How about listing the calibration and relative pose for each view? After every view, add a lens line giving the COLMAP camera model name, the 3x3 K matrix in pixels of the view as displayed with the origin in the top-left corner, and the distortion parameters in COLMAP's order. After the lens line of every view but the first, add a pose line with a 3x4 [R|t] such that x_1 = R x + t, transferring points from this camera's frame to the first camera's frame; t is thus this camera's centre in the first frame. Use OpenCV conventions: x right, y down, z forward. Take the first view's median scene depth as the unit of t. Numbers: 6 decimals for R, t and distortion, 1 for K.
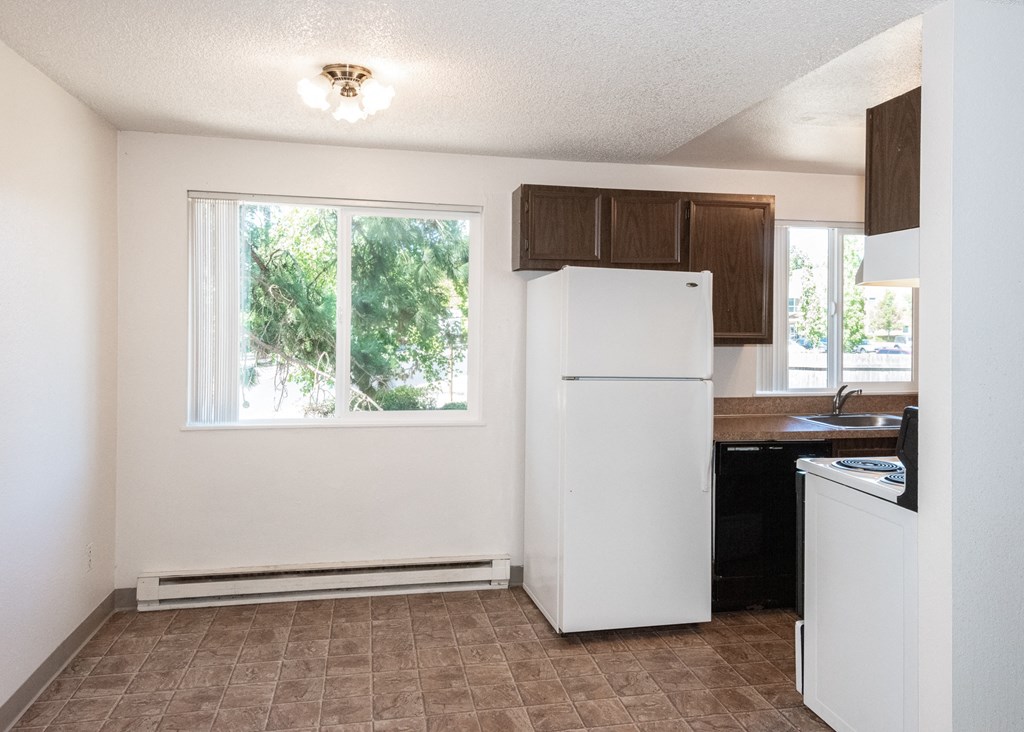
lens RADIAL K [[735.3, 0, 512.2], [0, 735.3, 328.3], [0, 0, 1]] dist [-0.002852, -0.003404]
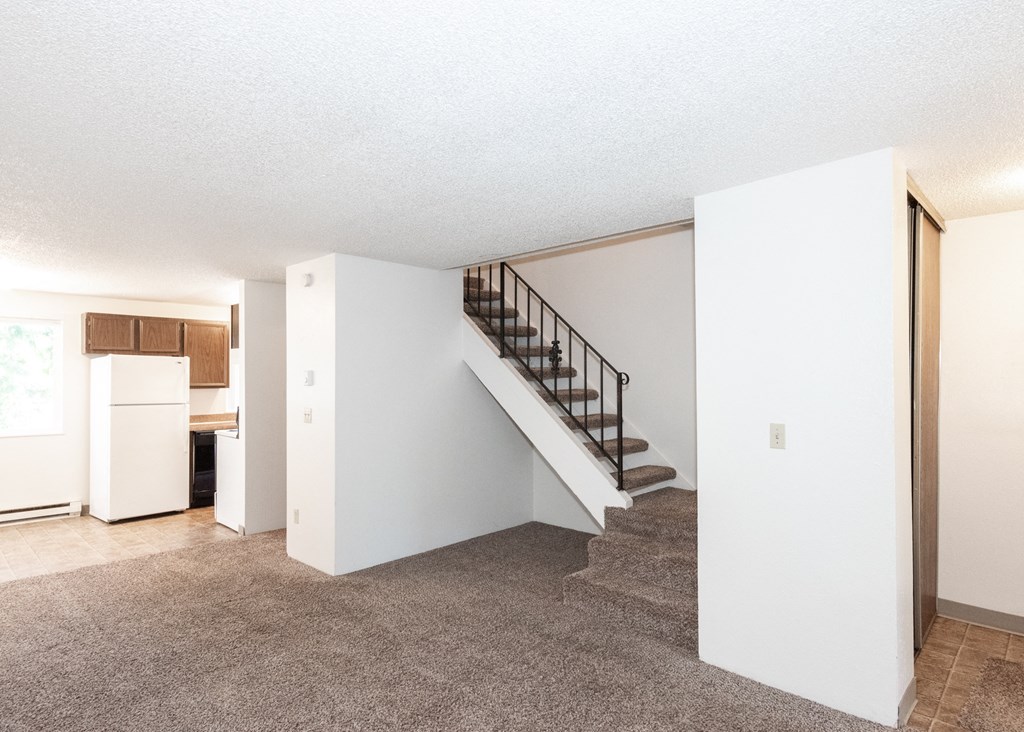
lens RADIAL K [[588.8, 0, 525.9], [0, 588.8, 369.7], [0, 0, 1]] dist [0.000861, -0.000275]
pose [[0.813056, -0.007340, 0.582139, 0.051307], [0.017176, 0.999788, -0.011383, 0.002175], [-0.581932, 0.019254, 0.813010, -1.021473]]
